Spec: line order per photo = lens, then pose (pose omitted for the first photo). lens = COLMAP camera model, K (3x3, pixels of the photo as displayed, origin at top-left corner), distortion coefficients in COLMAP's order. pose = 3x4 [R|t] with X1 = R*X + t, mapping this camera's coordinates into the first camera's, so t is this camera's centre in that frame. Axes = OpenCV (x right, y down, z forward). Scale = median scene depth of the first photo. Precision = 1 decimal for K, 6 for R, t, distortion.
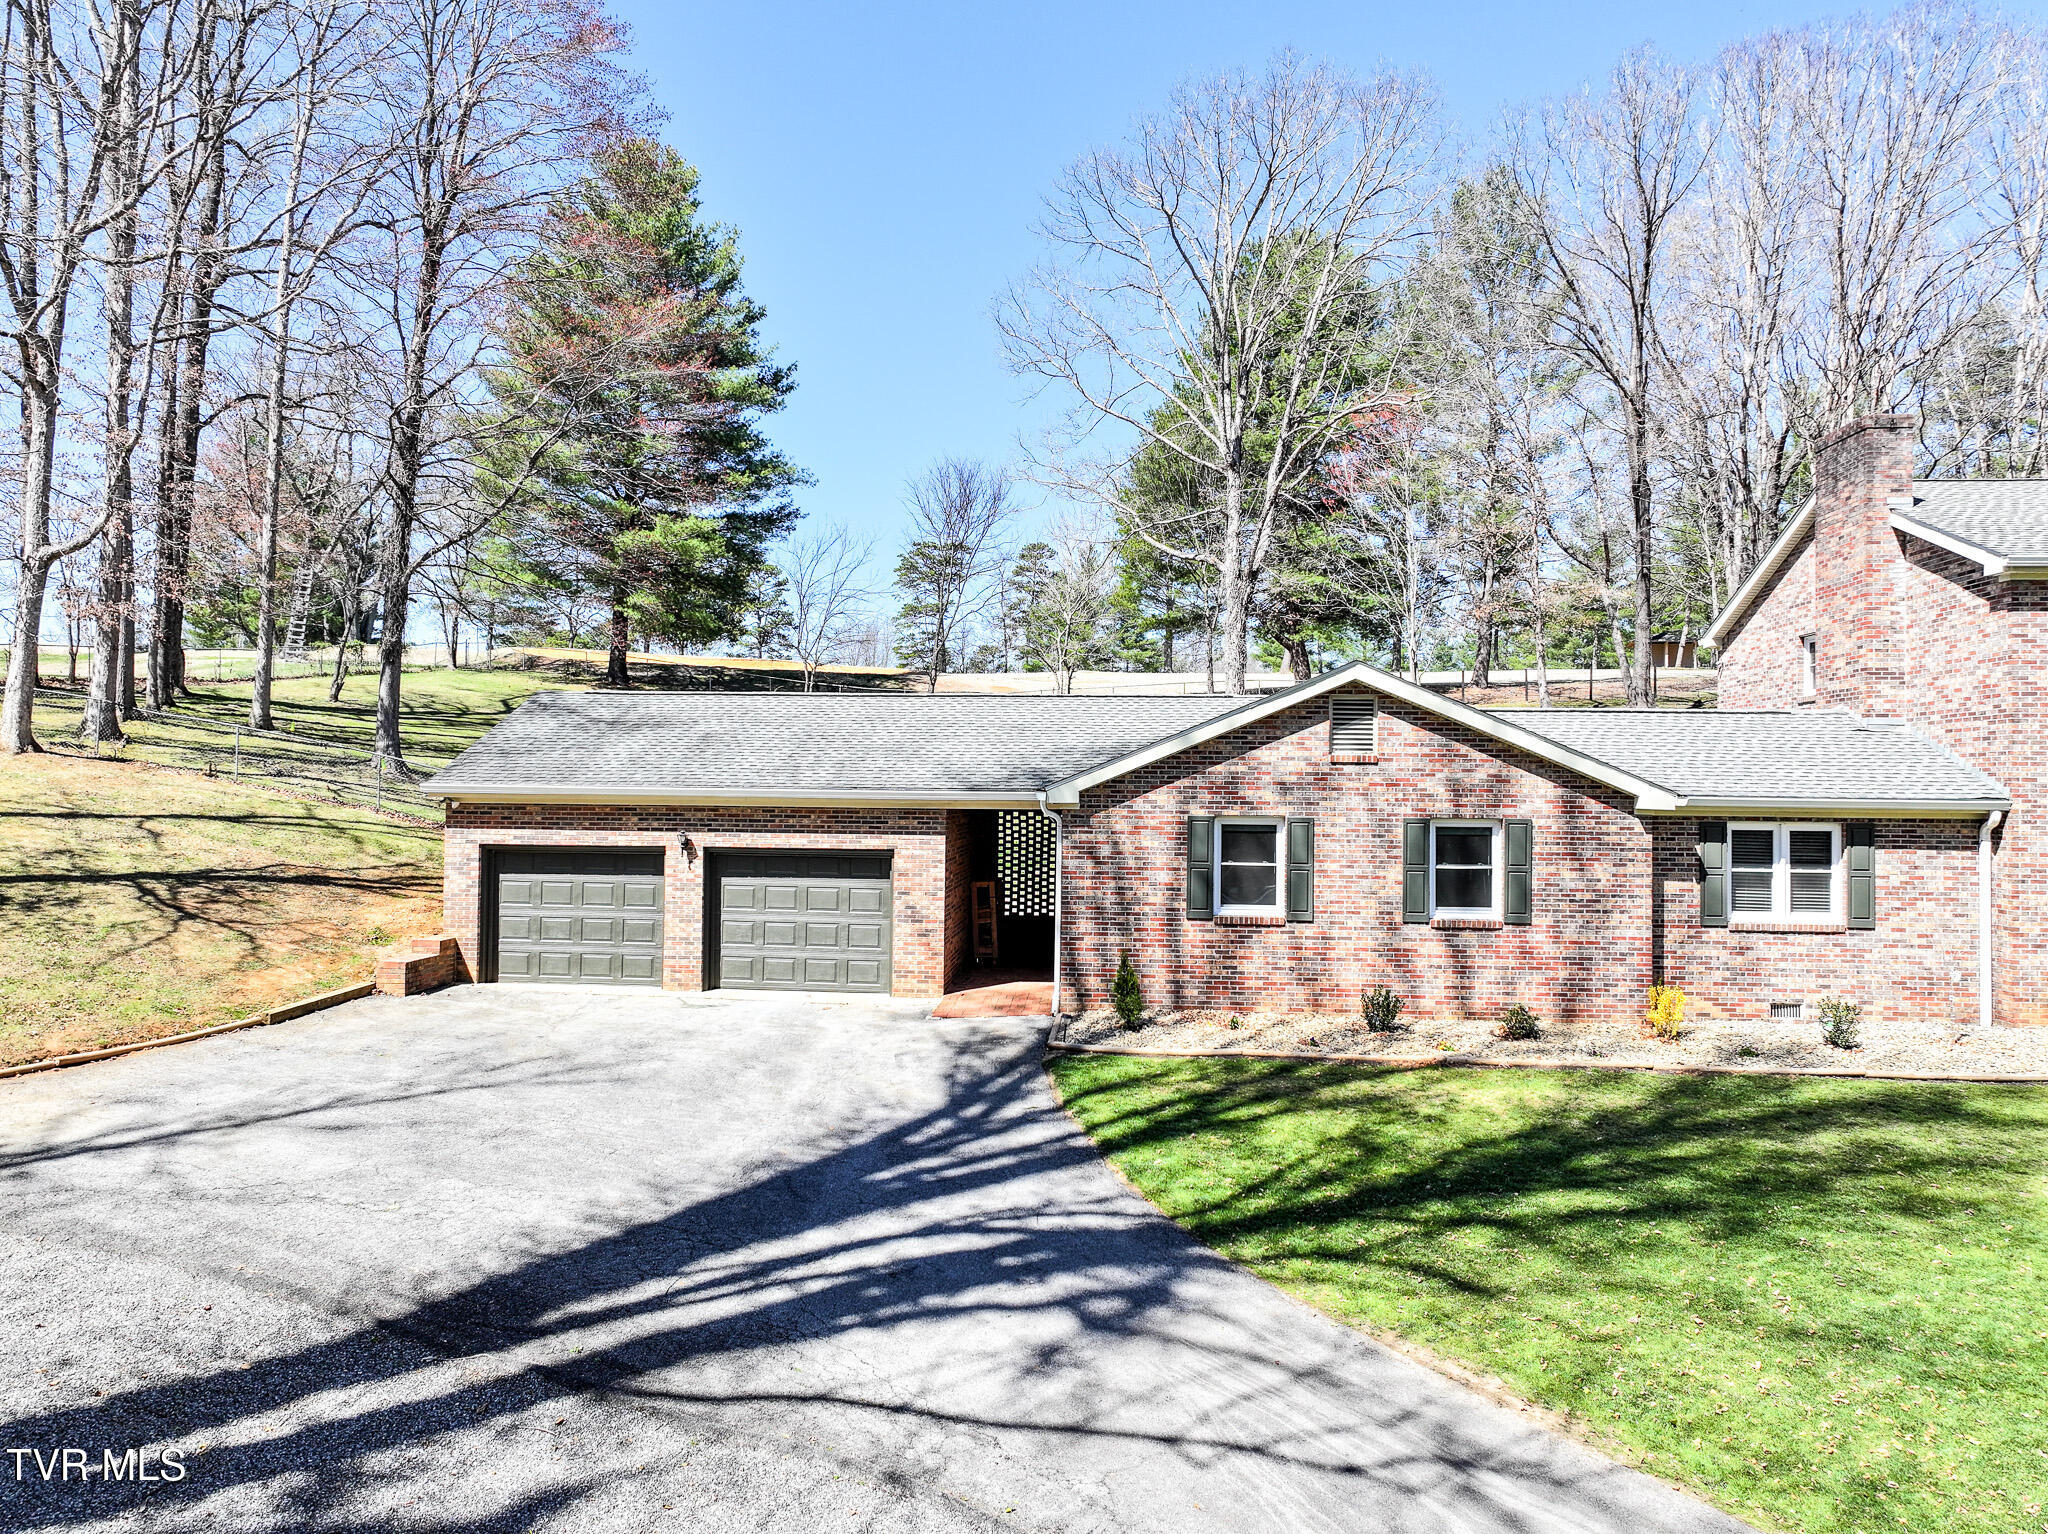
lens RADIAL K [[1411.6, 0, 1025.3], [0, 1411.6, 767.0], [0, 0, 1]] dist [0.003815, 0.001172]
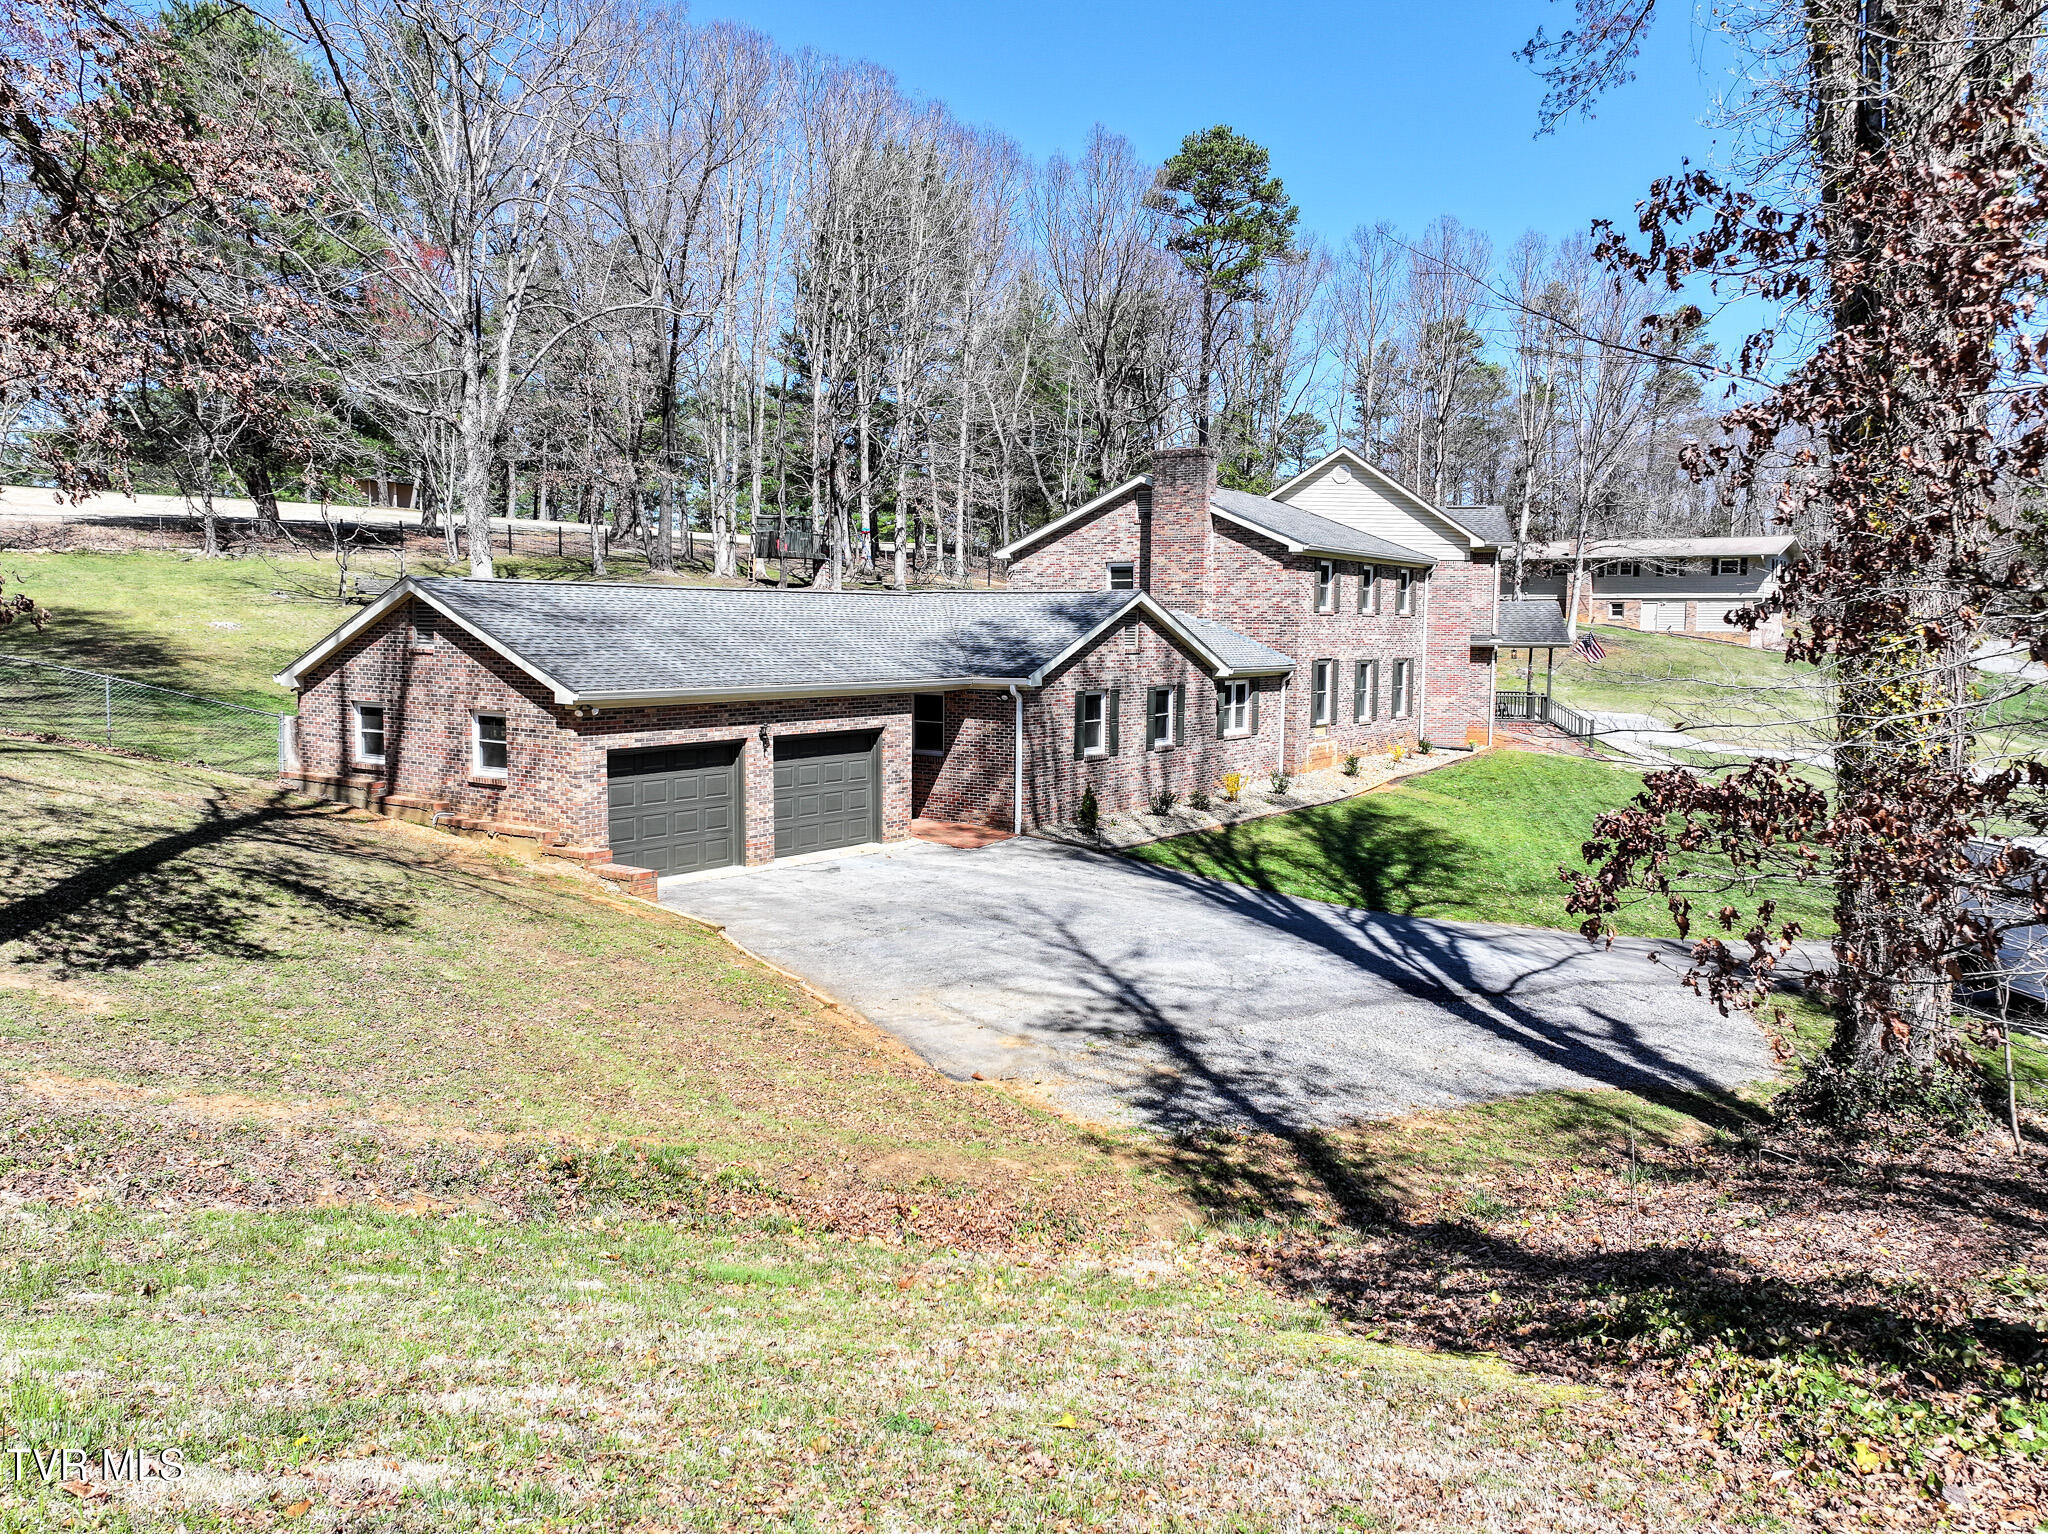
lens RADIAL K [[1411.6, 0, 1026.1], [0, 1411.6, 768.4], [0, 0, 1]] dist [0.003815, 0.001172]
pose [[0.524575, -0.092434, 0.846331, -1.089542], [-0.017006, 0.992753, 0.118966, -0.056263], [-0.851194, -0.076800, 0.519202, 0.238187]]
